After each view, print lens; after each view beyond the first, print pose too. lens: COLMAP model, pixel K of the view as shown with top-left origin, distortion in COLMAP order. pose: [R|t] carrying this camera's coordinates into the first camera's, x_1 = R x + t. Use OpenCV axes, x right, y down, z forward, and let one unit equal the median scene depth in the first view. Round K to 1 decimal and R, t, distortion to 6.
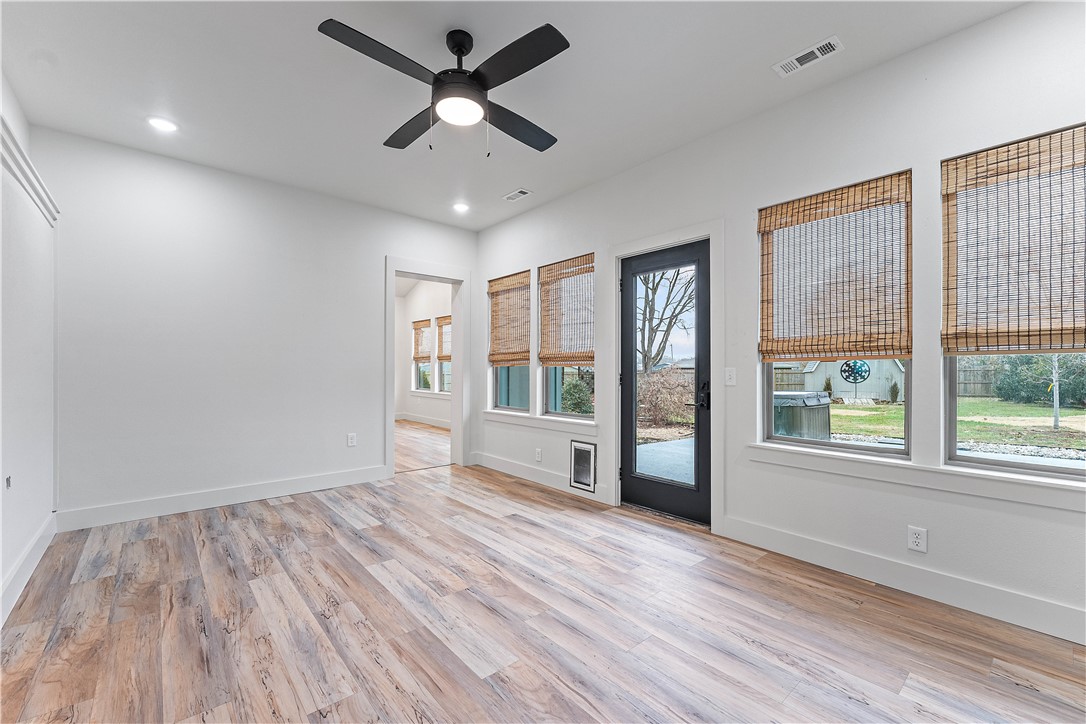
lens RADIAL K [[439.7, 0, 550.3], [0, 439.7, 365.0], [0, 0, 1]] dist [-0.000136, 0.000318]
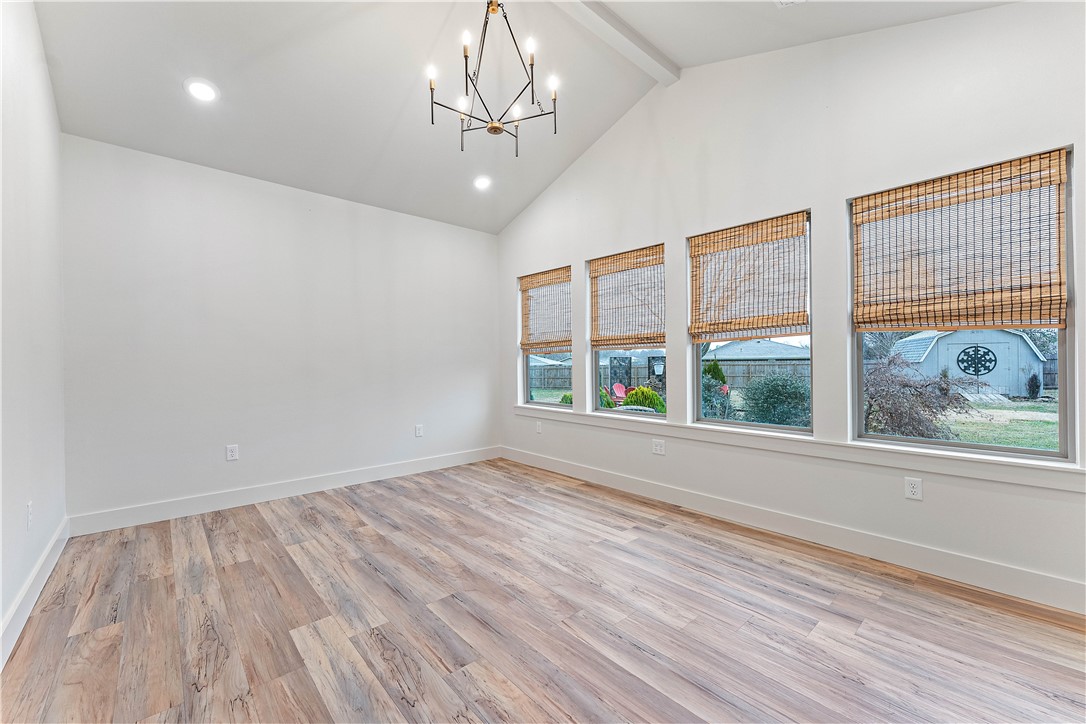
lens RADIAL K [[439.7, 0, 540.7], [0, 439.7, 365.8], [0, 0, 1]] dist [-0.000136, 0.000318]
pose [[0.999425, -0.012481, -0.031540, -0.095017], [0.012959, 0.999804, 0.014989, 0.000469], [0.031347, -0.015389, 0.999390, 0.163194]]
